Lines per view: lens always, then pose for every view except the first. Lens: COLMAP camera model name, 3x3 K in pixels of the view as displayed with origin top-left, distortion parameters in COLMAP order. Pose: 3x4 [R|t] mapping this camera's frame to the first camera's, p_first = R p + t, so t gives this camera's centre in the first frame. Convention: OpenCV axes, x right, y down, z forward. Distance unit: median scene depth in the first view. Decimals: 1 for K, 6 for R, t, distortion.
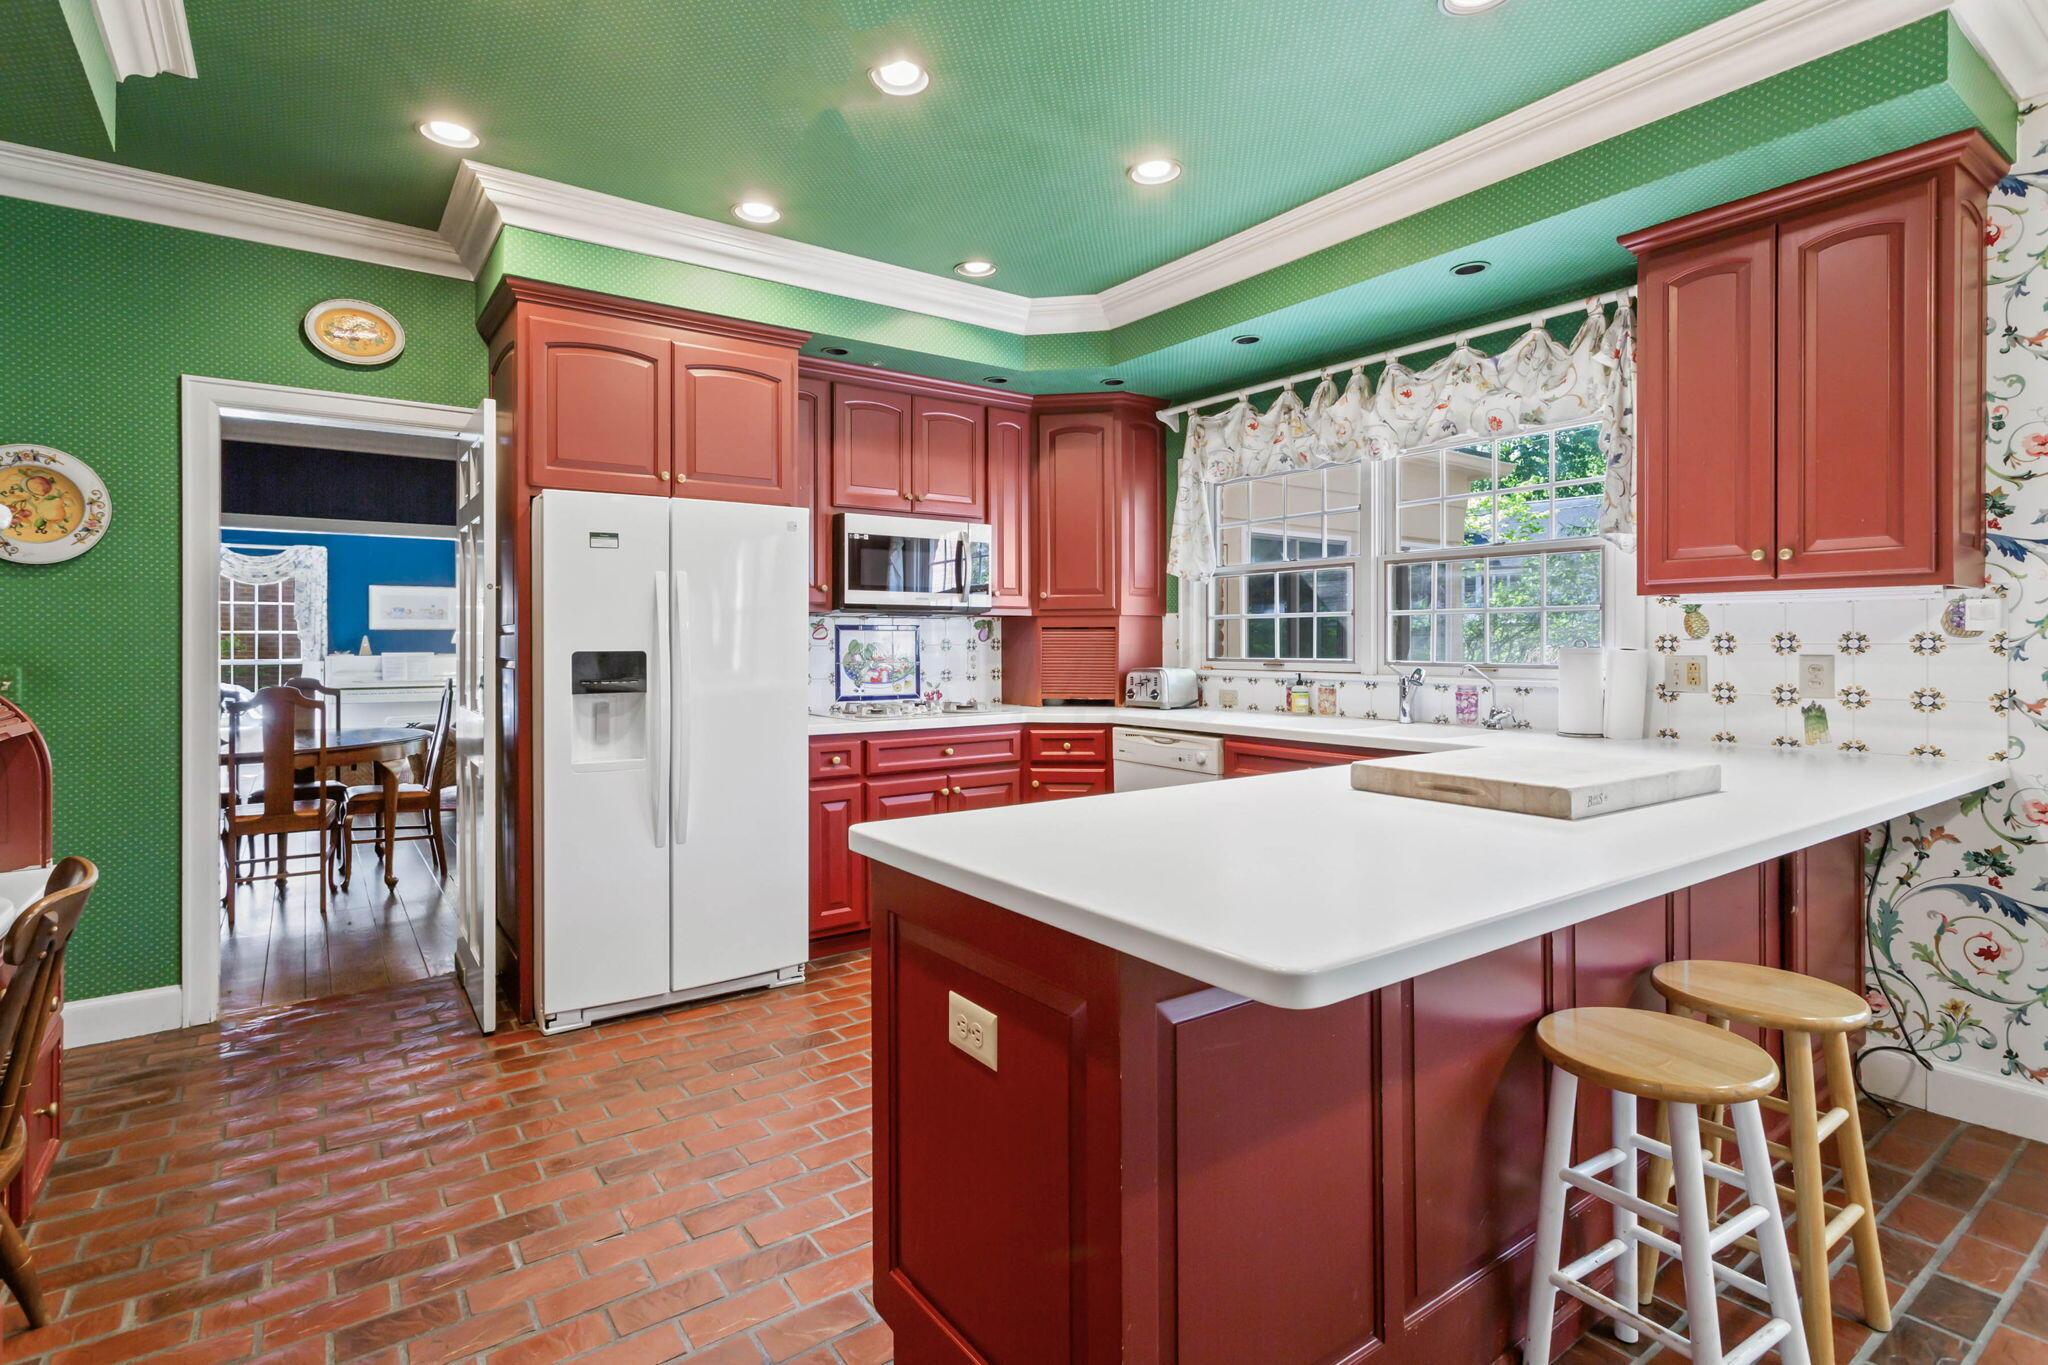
lens RADIAL K [[986.1, 0, 990.9], [0, 986.1, 649.6], [0, 0, 1]] dist [-0.005887, -0.000140]
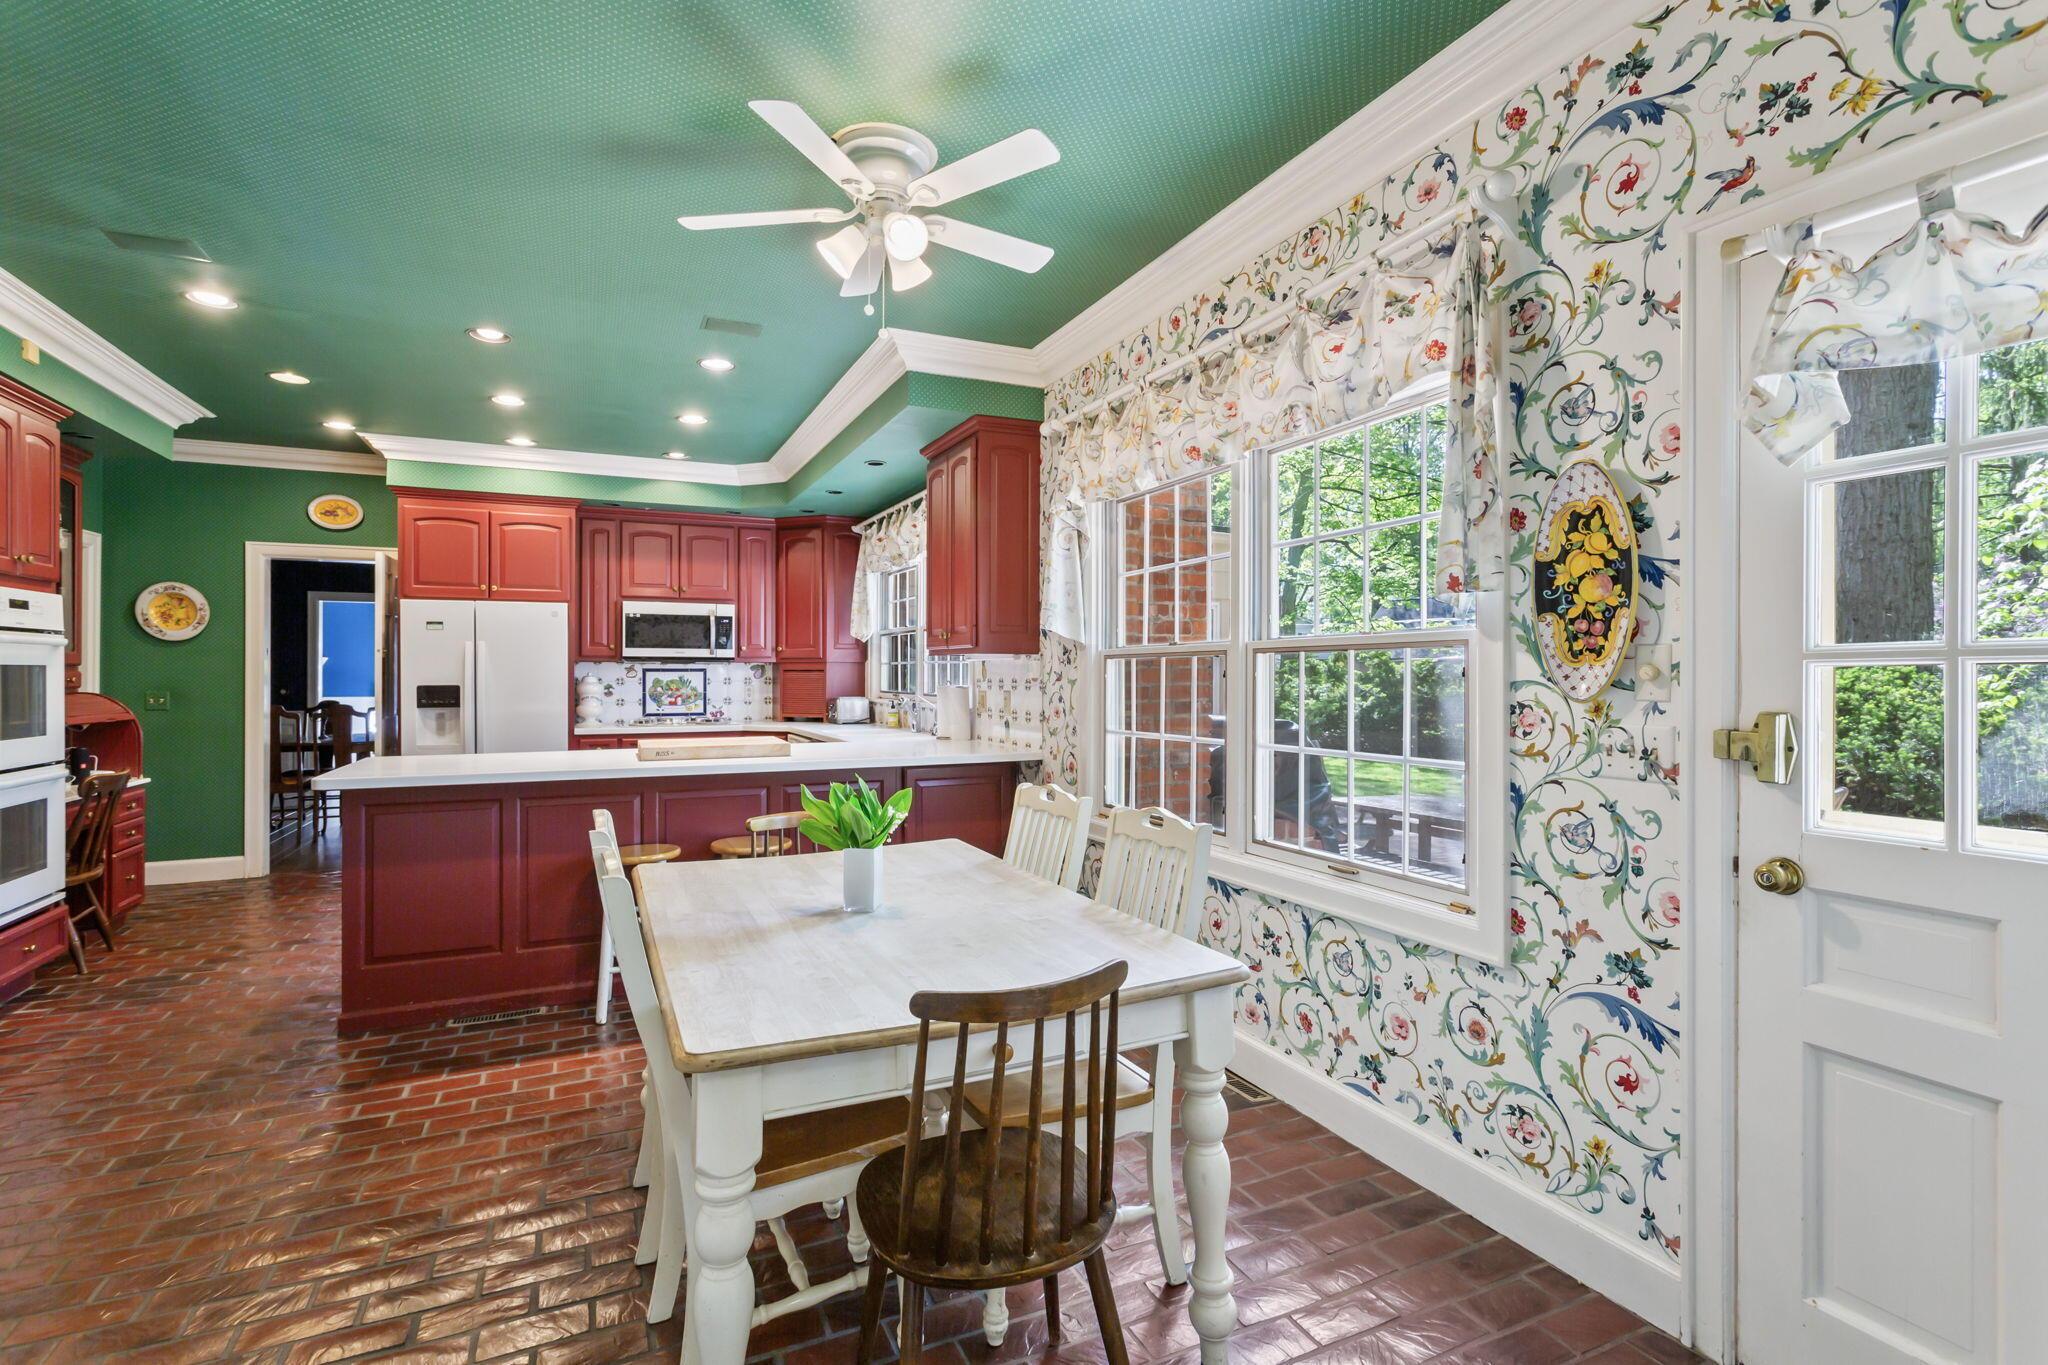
lens RADIAL K [[986.1, 0, 1029.9], [0, 986.1, 680.1], [0, 0, 1]] dist [-0.005887, -0.000140]
pose [[0.984674, 0.004808, -0.174338, 0.816348], [-0.004492, 0.999987, 0.002211, -0.013791], [0.174347, -0.001394, 0.984683, -0.501594]]
